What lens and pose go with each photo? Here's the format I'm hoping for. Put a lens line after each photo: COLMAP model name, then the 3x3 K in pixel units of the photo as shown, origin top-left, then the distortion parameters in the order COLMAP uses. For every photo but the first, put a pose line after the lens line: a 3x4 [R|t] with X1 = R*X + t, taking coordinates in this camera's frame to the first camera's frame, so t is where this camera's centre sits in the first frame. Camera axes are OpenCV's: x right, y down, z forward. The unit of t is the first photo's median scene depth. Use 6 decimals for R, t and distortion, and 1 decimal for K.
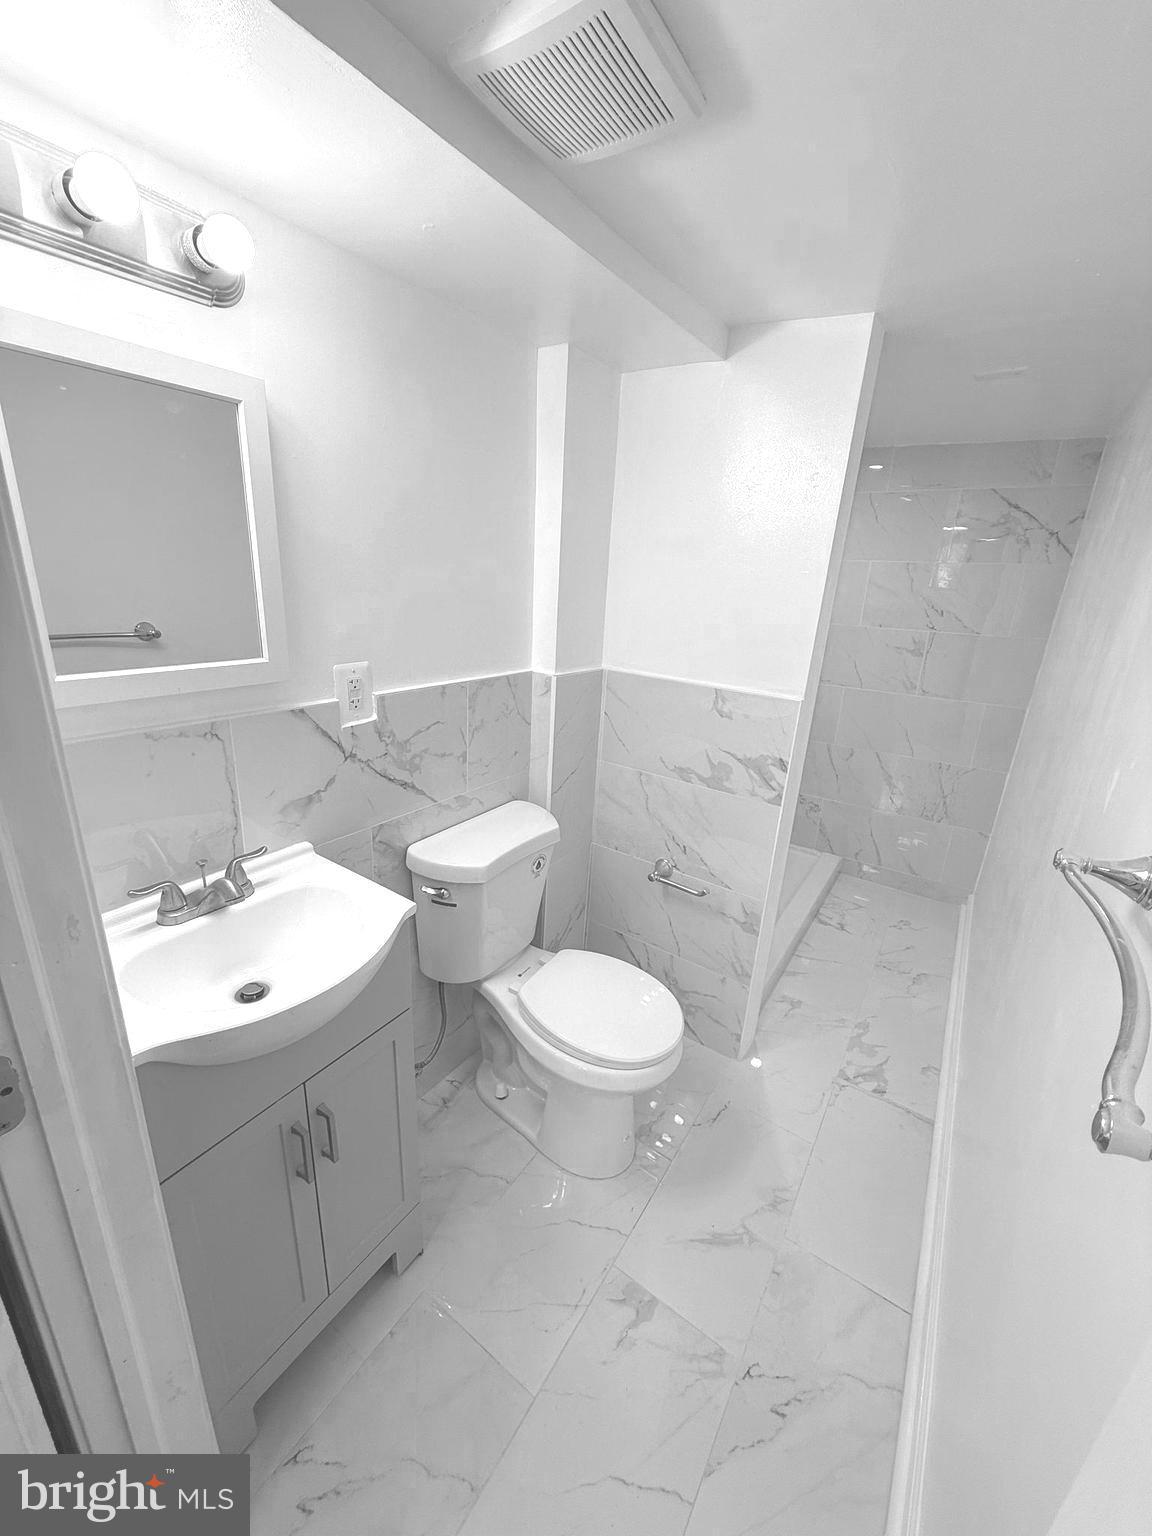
lens RADIAL K [[609.3, 0, 566.1], [0, 609.3, 767.4], [0, 0, 1]] dist [-0.001009, 0.001169]
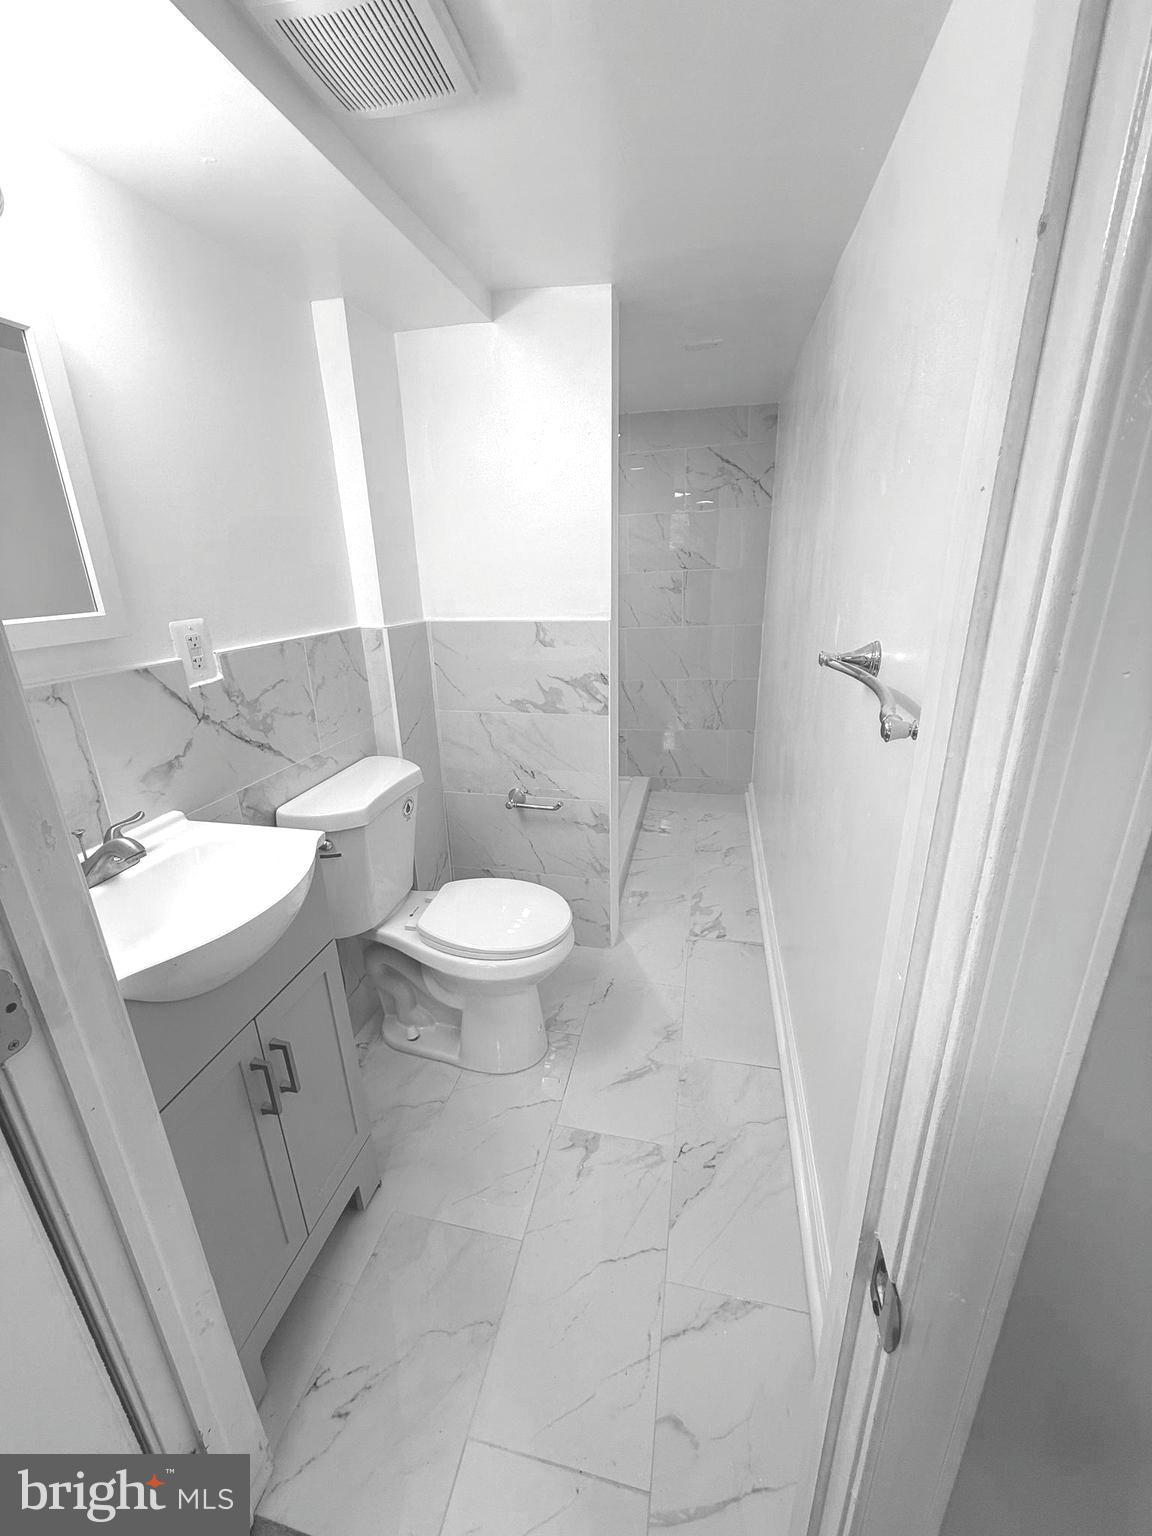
lens RADIAL K [[609.3, 0, 569.3], [0, 609.3, 763.0], [0, 0, 1]] dist [-0.001009, 0.001169]
pose [[0.926961, -0.189888, 0.323553, -0.121522], [0.186025, 0.981598, 0.043132, 0.099206], [-0.325789, 0.020207, 0.945227, -0.078971]]
